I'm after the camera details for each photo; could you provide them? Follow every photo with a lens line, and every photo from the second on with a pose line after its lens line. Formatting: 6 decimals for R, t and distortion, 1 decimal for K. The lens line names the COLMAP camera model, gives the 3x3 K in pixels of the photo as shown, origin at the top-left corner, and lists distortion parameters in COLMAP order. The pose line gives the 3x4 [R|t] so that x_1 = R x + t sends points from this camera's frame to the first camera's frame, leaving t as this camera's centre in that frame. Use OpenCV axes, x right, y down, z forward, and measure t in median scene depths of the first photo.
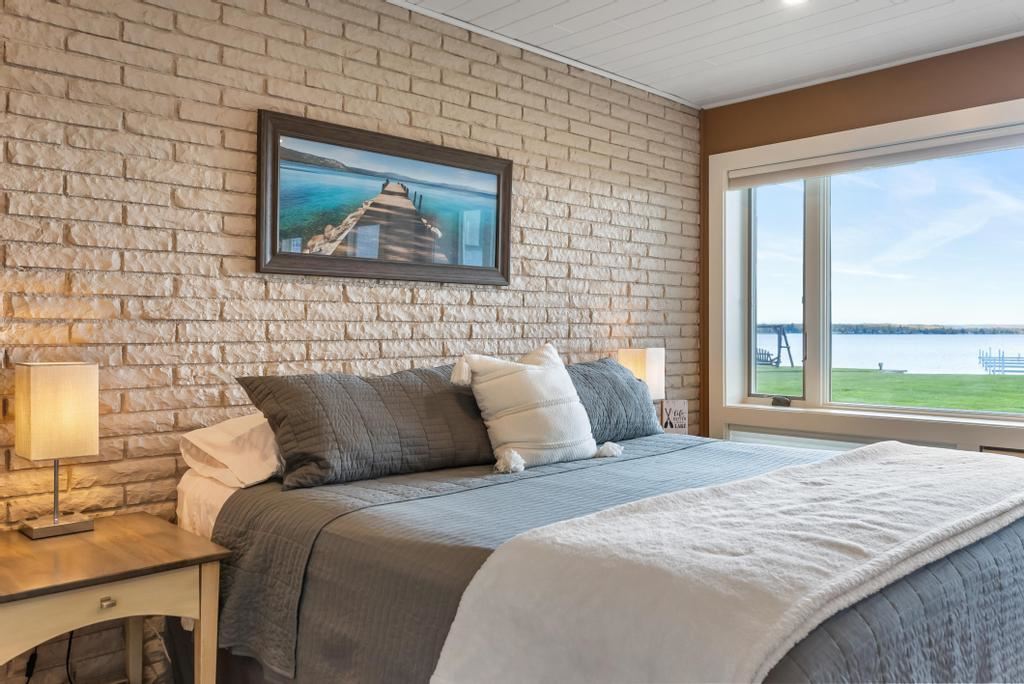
lens RADIAL K [[810.5, 0, 511.6], [0, 810.5, 333.2], [0, 0, 1]] dist [0.007298, -0.001194]
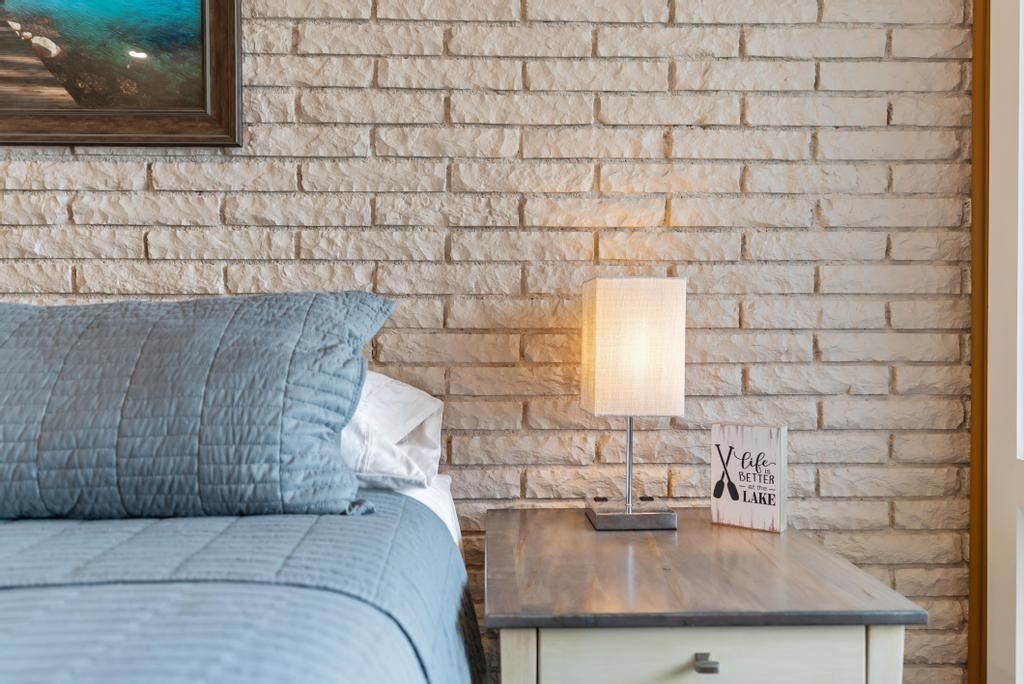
lens RADIAL K [[810.5, 0, 518.0], [0, 810.5, 343.0], [0, 0, 1]] dist [0.007298, -0.001194]
pose [[0.731581, 0.004254, -0.681742, 0.430478], [-0.004522, 0.999989, 0.001388, 0.053353], [0.681740, 0.002068, 0.731592, 0.767415]]
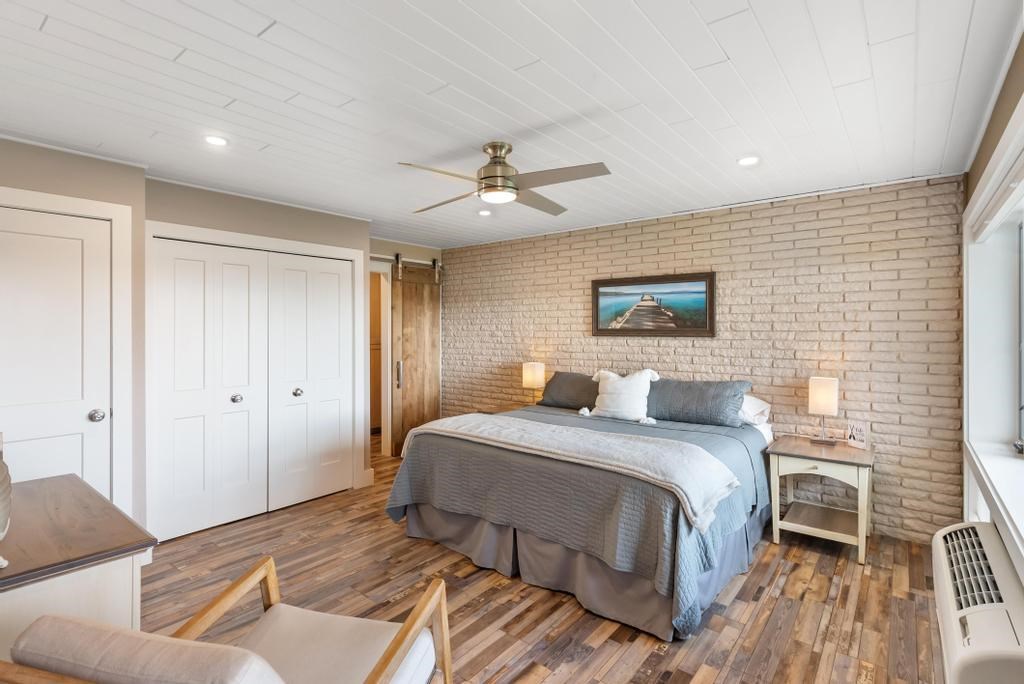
lens RADIAL K [[489.1, 0, 508.3], [0, 489.1, 327.9], [0, 0, 1]] dist [-0.002613, 0.001377]
pose [[0.110236, -0.006657, -0.993883, 1.082726], [-0.006367, 0.999952, -0.007404, -0.068697], [0.993885, 0.007144, 0.110188, 0.389022]]
